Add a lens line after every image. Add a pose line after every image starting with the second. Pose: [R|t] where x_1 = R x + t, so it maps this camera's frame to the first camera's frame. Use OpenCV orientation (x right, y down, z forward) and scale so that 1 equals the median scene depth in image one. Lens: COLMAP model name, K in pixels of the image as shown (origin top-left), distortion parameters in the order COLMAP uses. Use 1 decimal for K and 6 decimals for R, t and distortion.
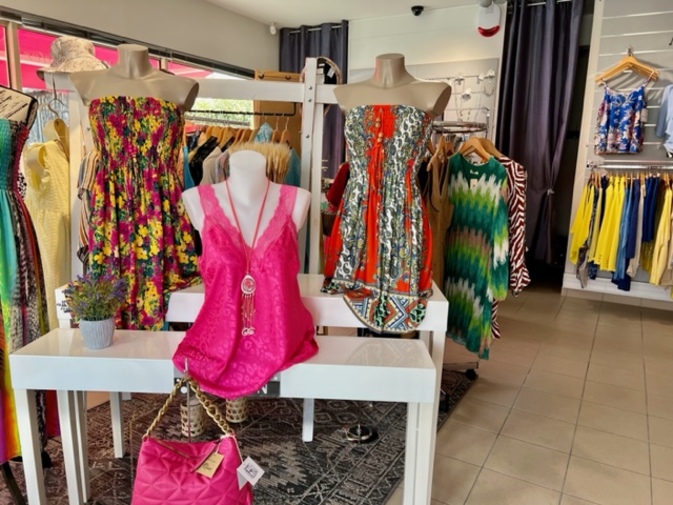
lens RADIAL K [[503.5, 0, 334.2], [0, 503.5, 256.6], [0, 0, 1]] dist [0.060110, -0.067628]
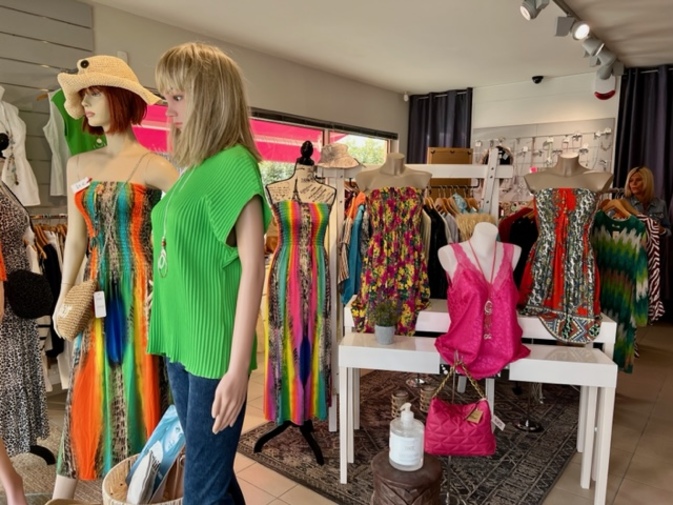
lens RADIAL K [[503.5, 0, 331.6], [0, 503.5, 253.7], [0, 0, 1]] dist [0.060110, -0.067628]
pose [[0.988254, 0.005300, -0.152730, -0.352879], [-0.015654, 0.997652, -0.066669, 0.002135], [0.152018, 0.068277, 0.986017, -0.562634]]
